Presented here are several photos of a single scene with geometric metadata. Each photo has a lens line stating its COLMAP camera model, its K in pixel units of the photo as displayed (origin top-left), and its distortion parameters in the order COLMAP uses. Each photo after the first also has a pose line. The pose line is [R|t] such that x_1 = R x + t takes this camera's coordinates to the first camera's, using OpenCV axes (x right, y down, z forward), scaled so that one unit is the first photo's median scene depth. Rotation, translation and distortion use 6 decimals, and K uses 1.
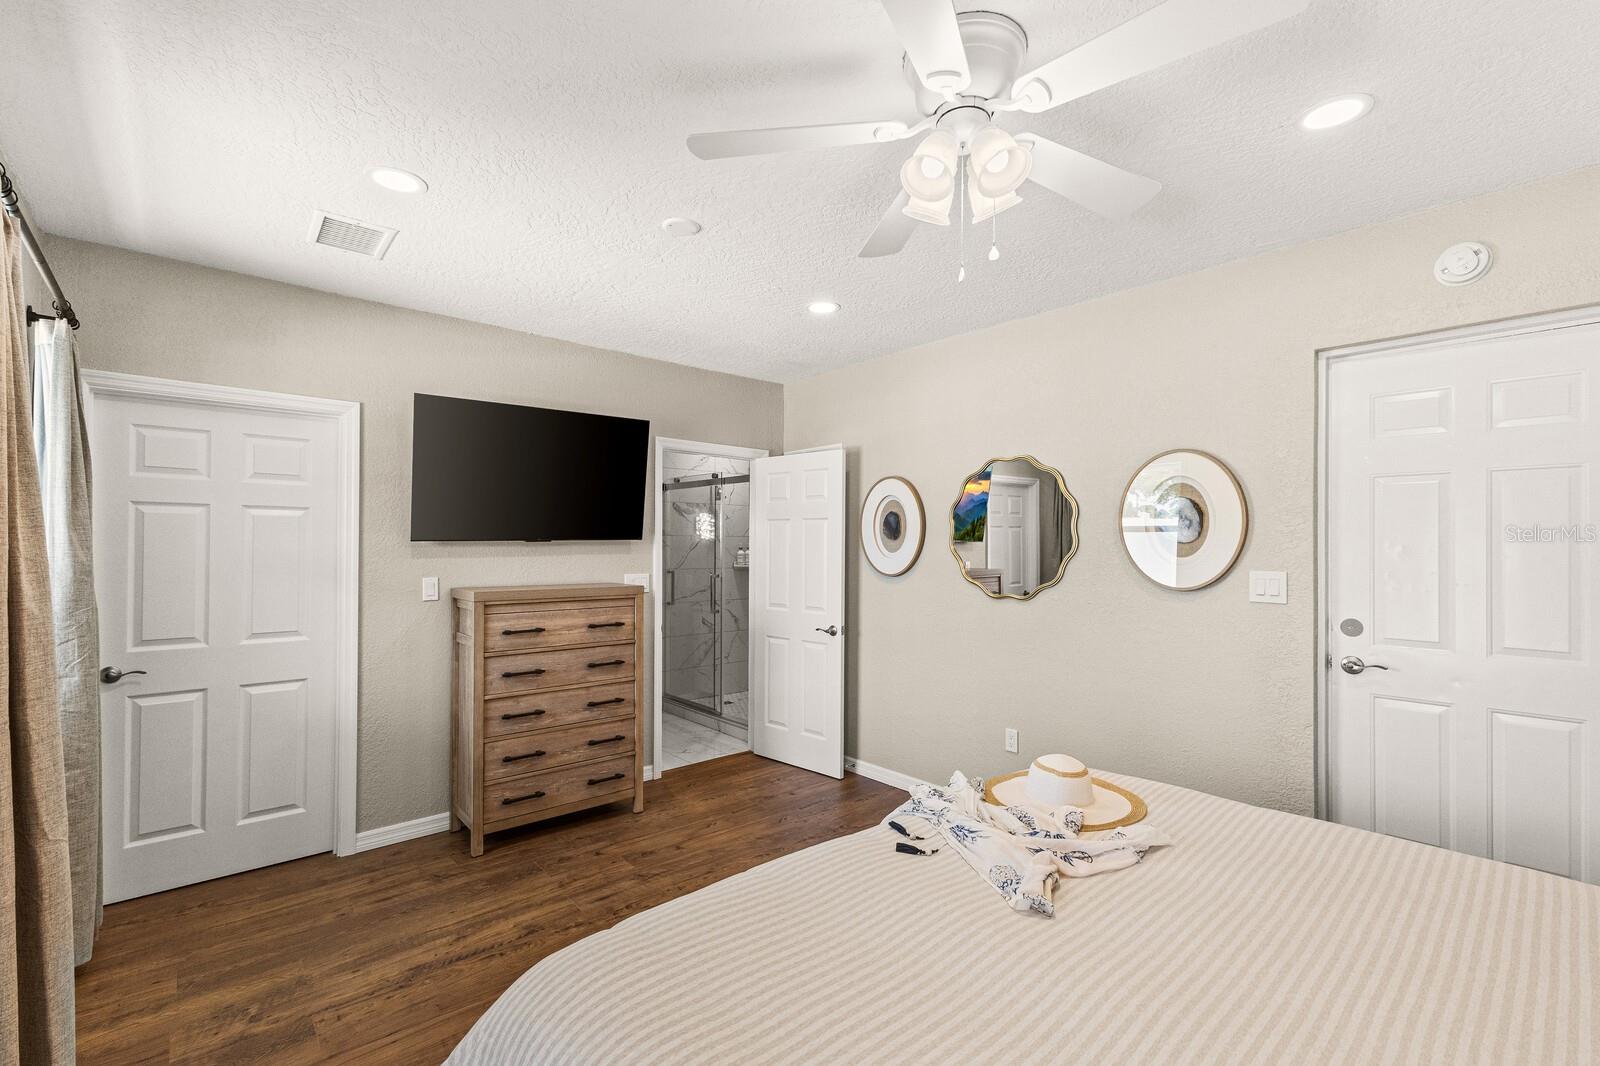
lens RADIAL K [[701.2, 0, 796.0], [0, 701.2, 552.4], [0, 0, 1]] dist [0.014658, 0.000172]
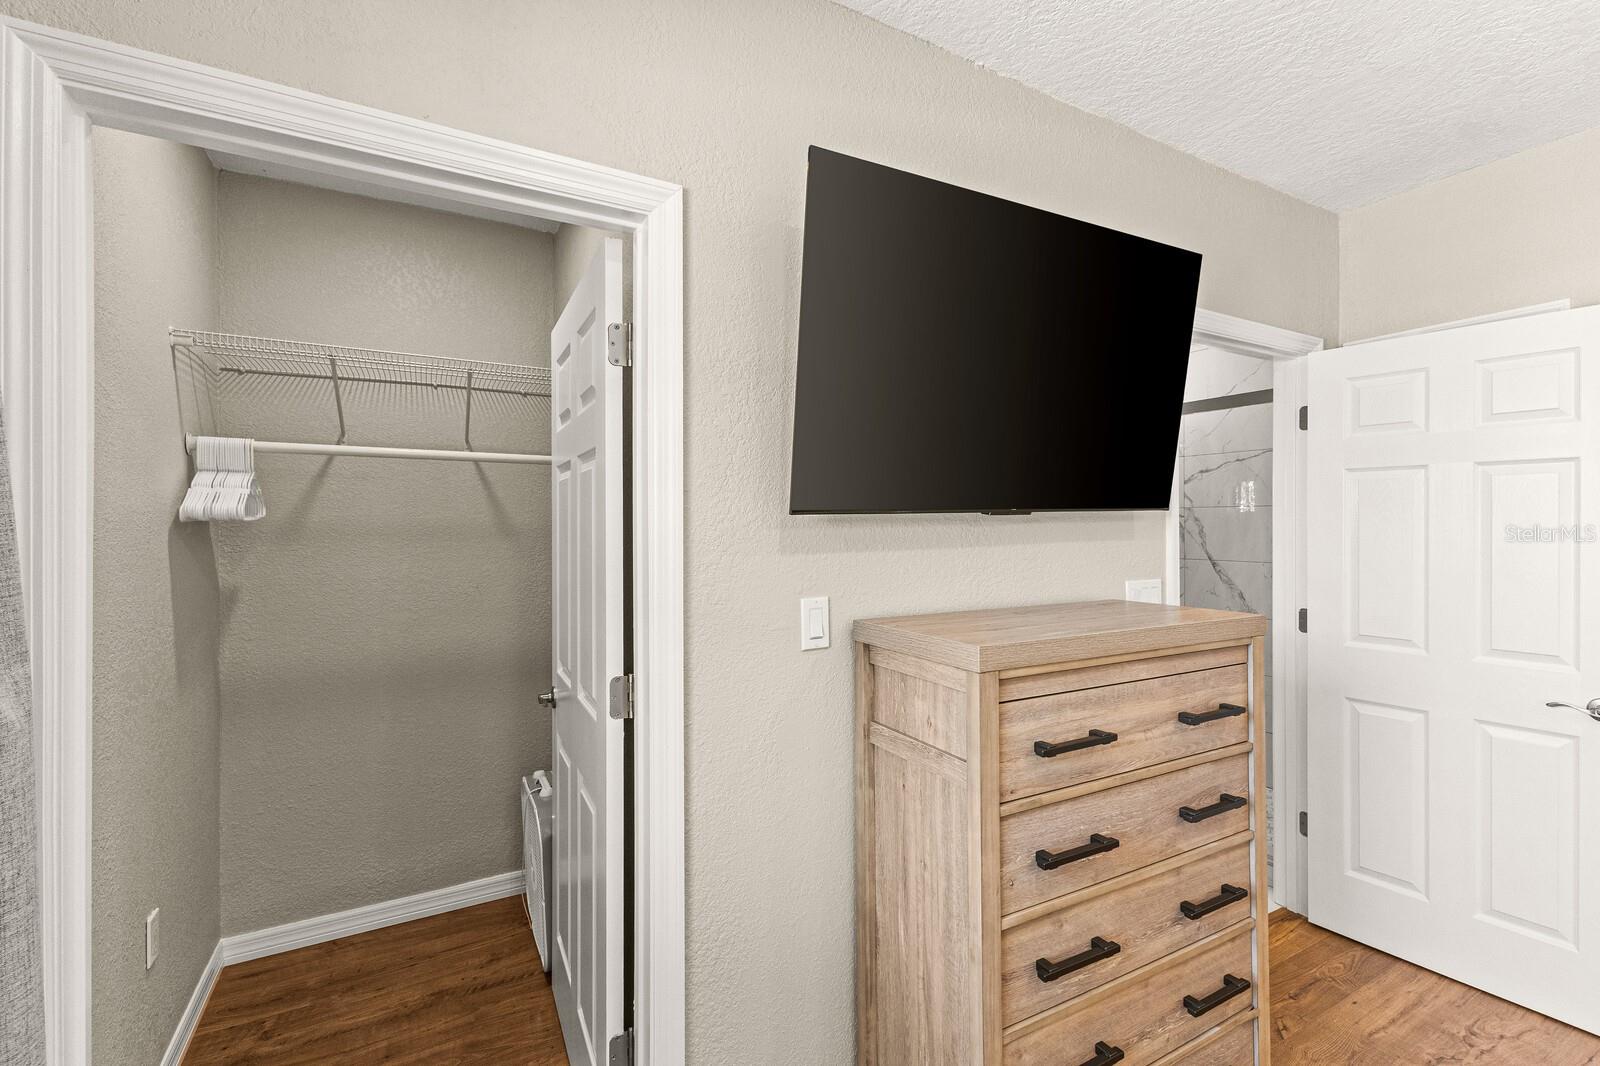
lens RADIAL K [[708.9, 0, 803.9], [0, 708.9, 535.7], [0, 0, 1]] dist [0.013214, -0.000417]
pose [[0.978658, -0.006261, -0.205398, -0.430165], [0.007046, 0.999970, 0.003088, -0.004110], [0.205373, -0.004469, 0.978674, 0.556924]]
